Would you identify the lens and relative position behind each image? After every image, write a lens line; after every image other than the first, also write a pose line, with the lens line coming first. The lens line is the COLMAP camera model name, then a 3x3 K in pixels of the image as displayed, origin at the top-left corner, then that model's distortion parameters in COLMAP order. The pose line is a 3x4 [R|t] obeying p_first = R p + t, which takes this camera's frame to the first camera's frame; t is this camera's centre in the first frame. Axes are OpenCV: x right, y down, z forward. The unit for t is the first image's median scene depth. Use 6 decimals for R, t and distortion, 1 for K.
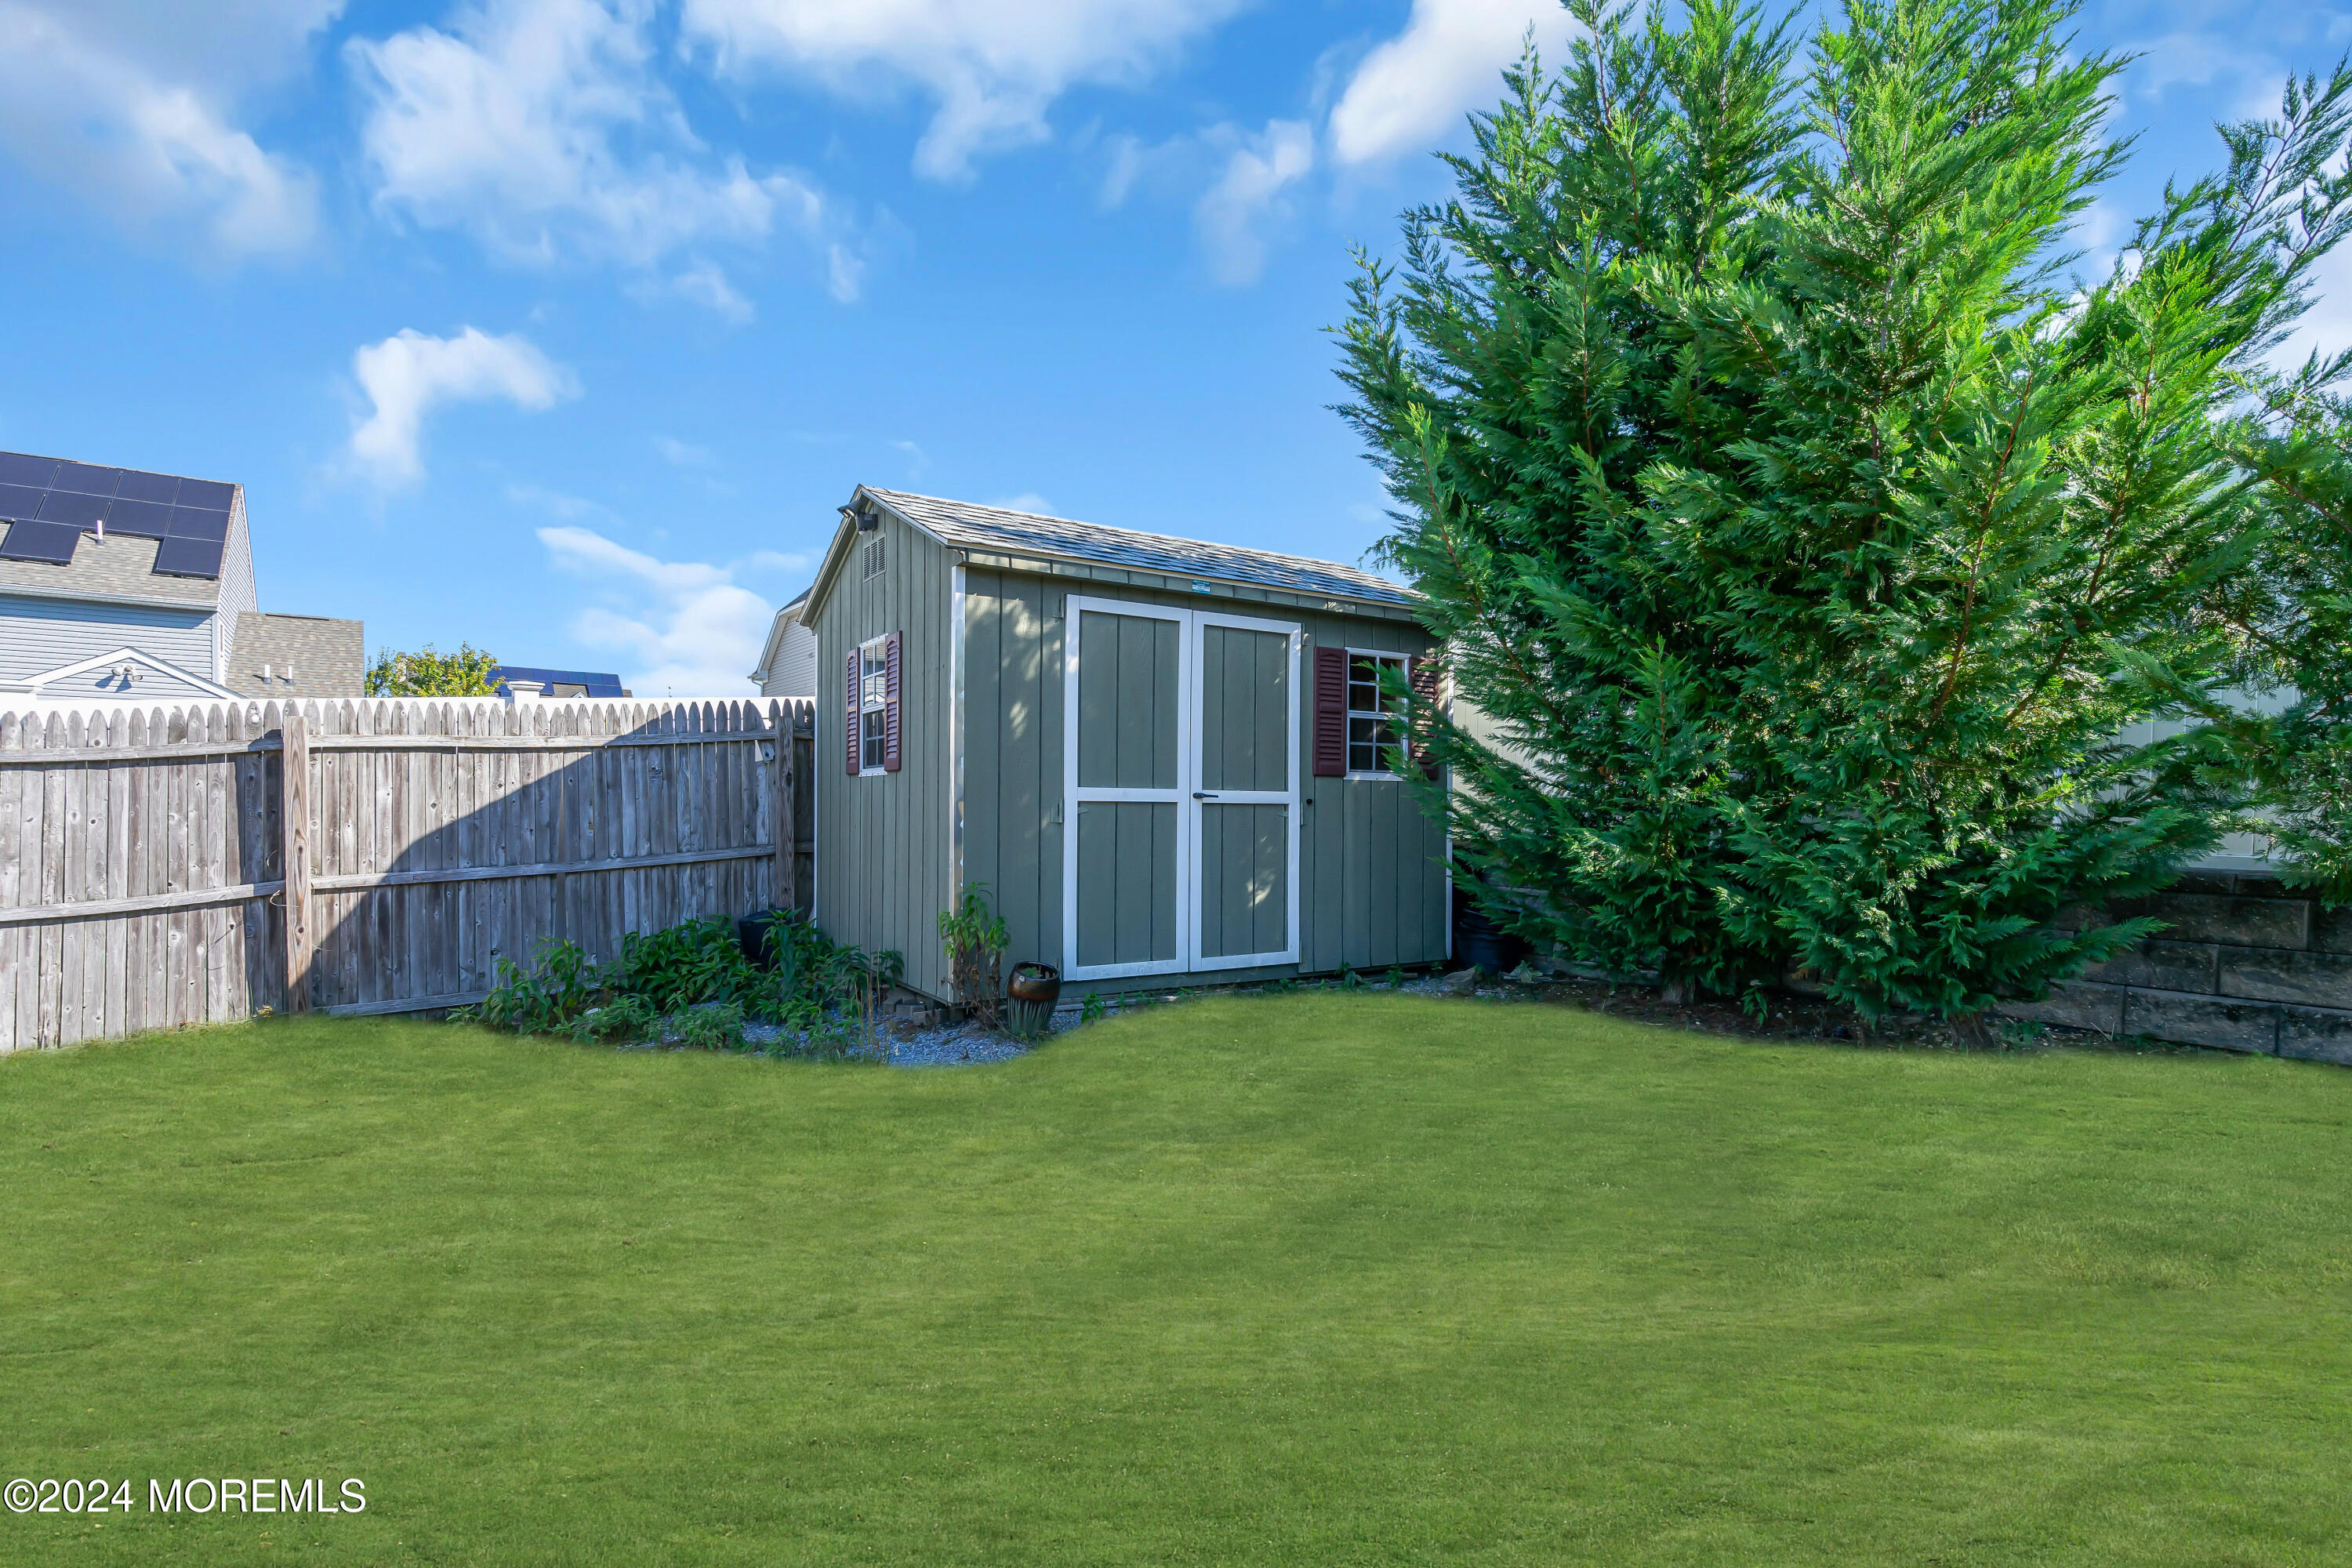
lens RADIAL K [[1073.0, 0, 1175.8], [0, 1073.0, 792.7], [0, 0, 1]] dist [-0.001857, 0.000502]
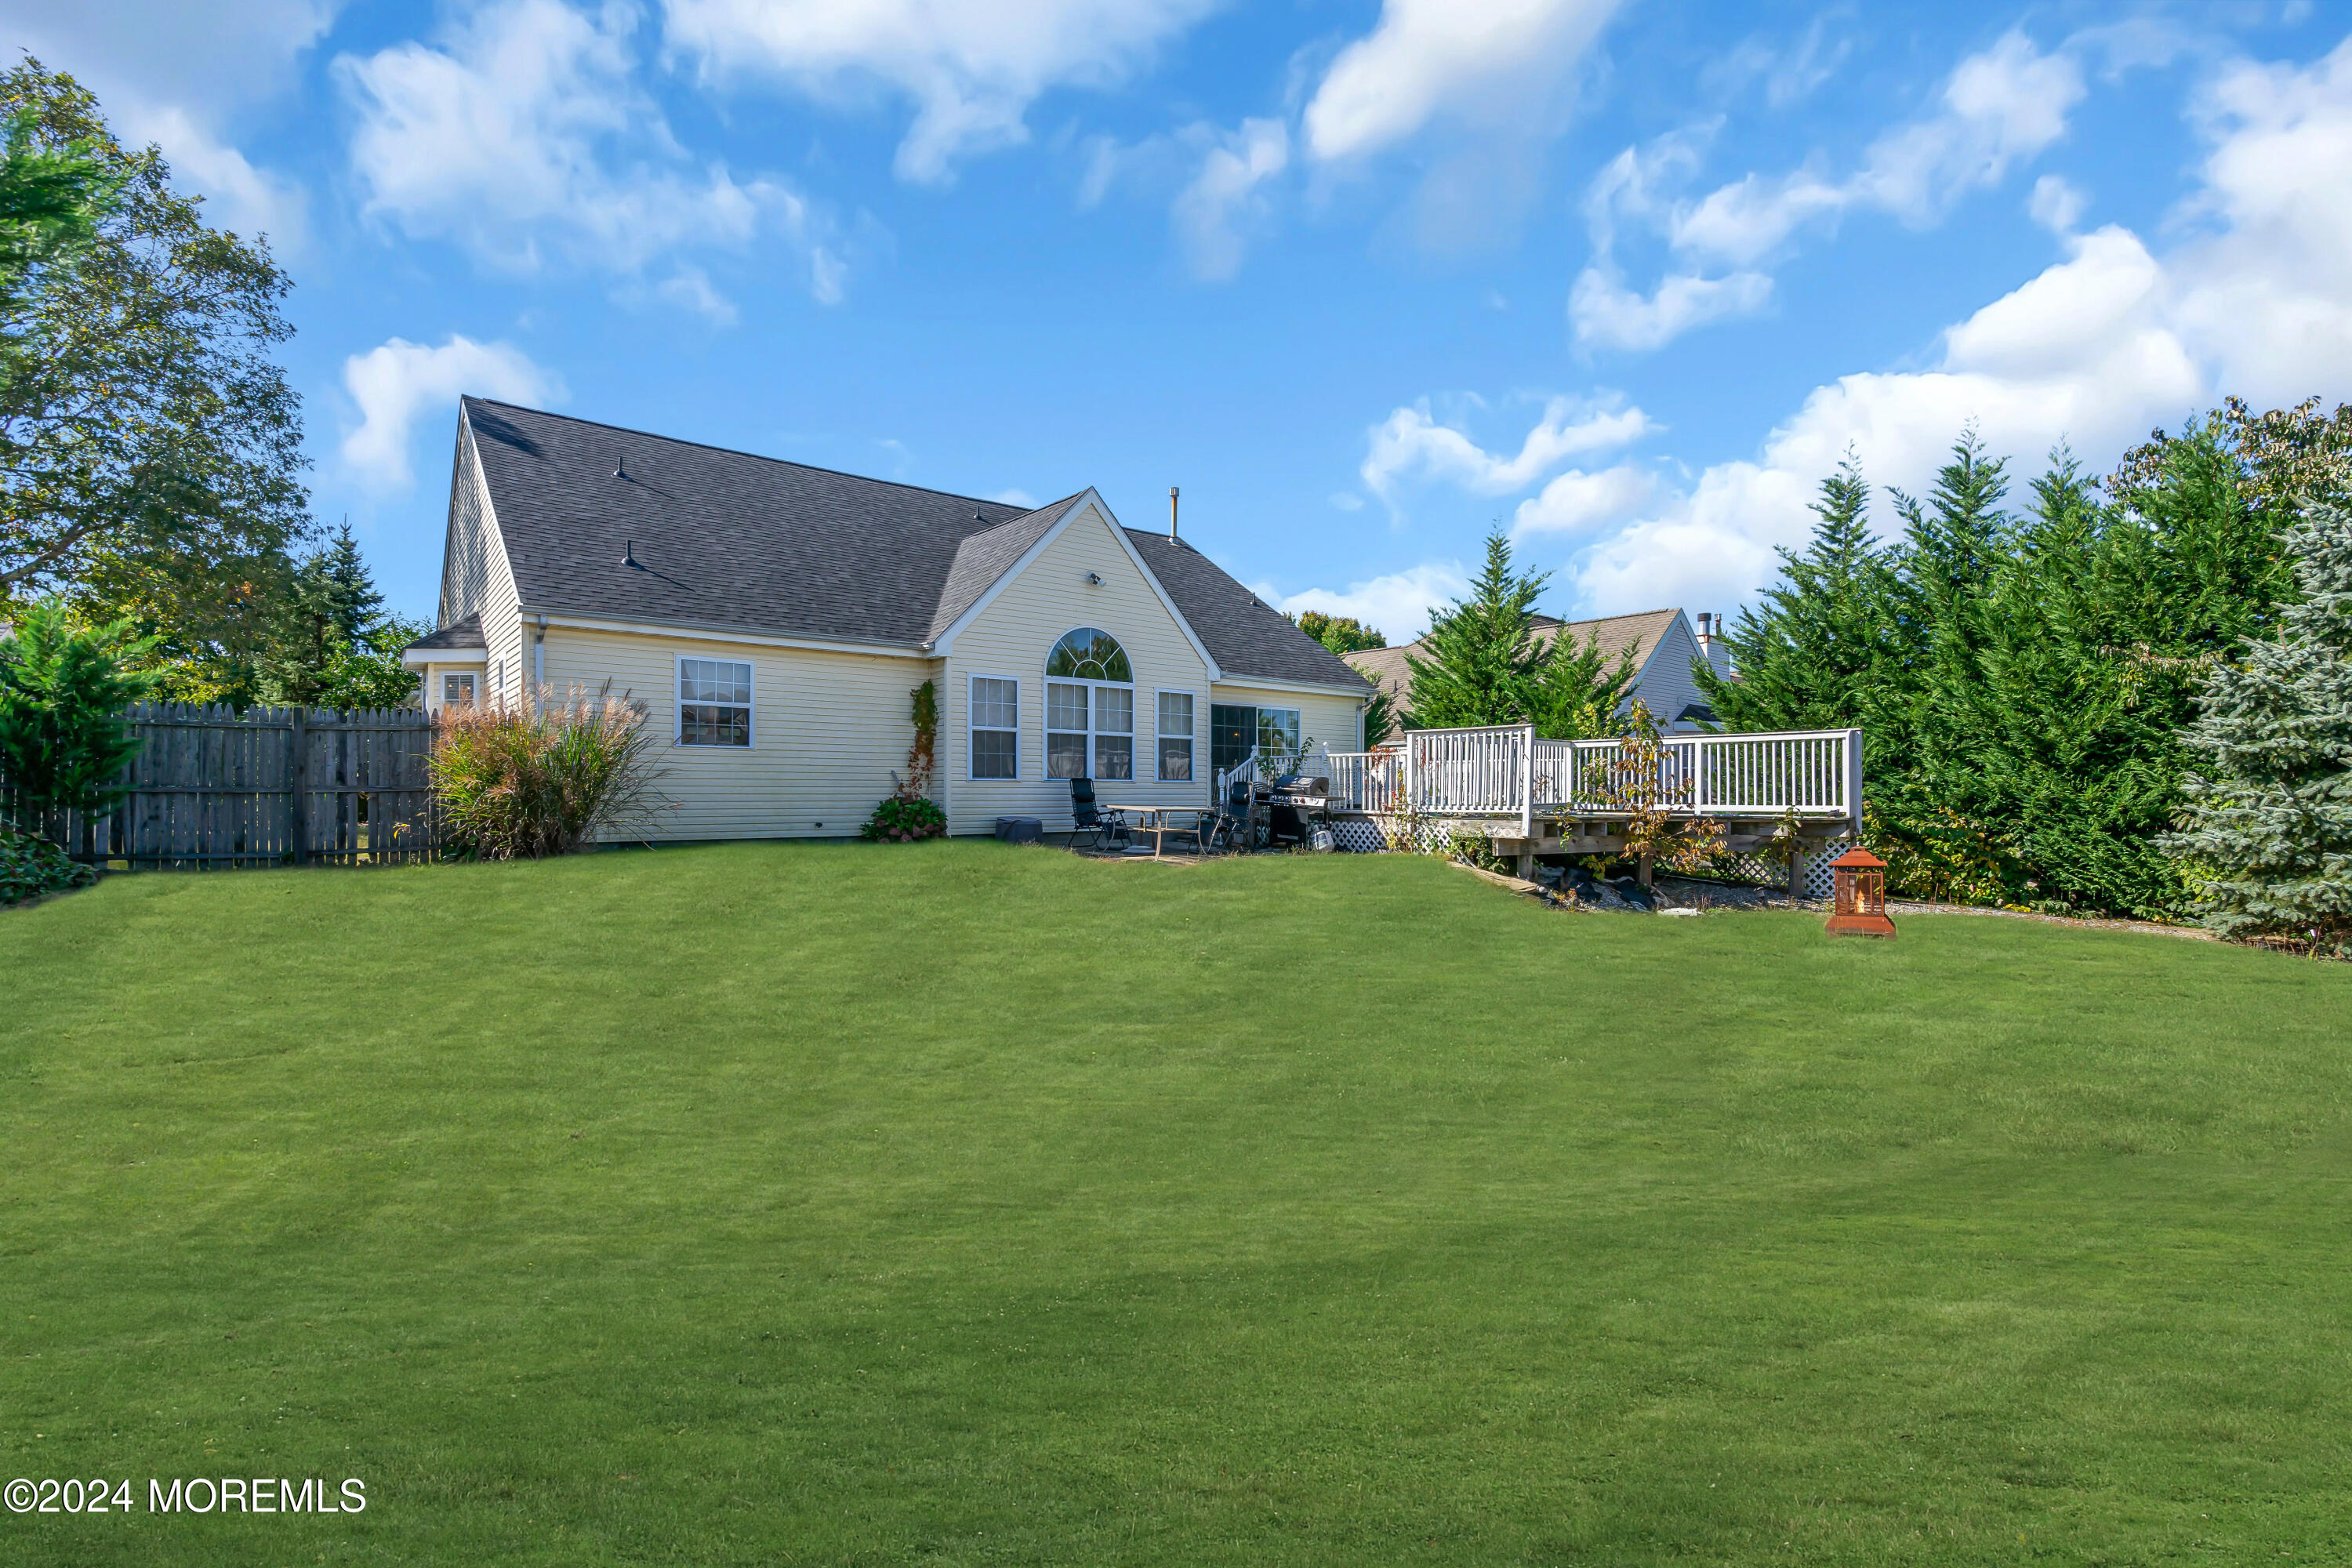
lens RADIAL K [[1066.3, 0, 1173.1], [0, 1066.3, 789.3], [0, 0, 1]] dist [-0.002462, 0.000875]
pose [[0.999834, -0.018214, 0.000410, 0.044695], [0.018218, 0.999701, -0.016313, 0.126061], [-0.000113, 0.016317, 0.999867, 0.012996]]
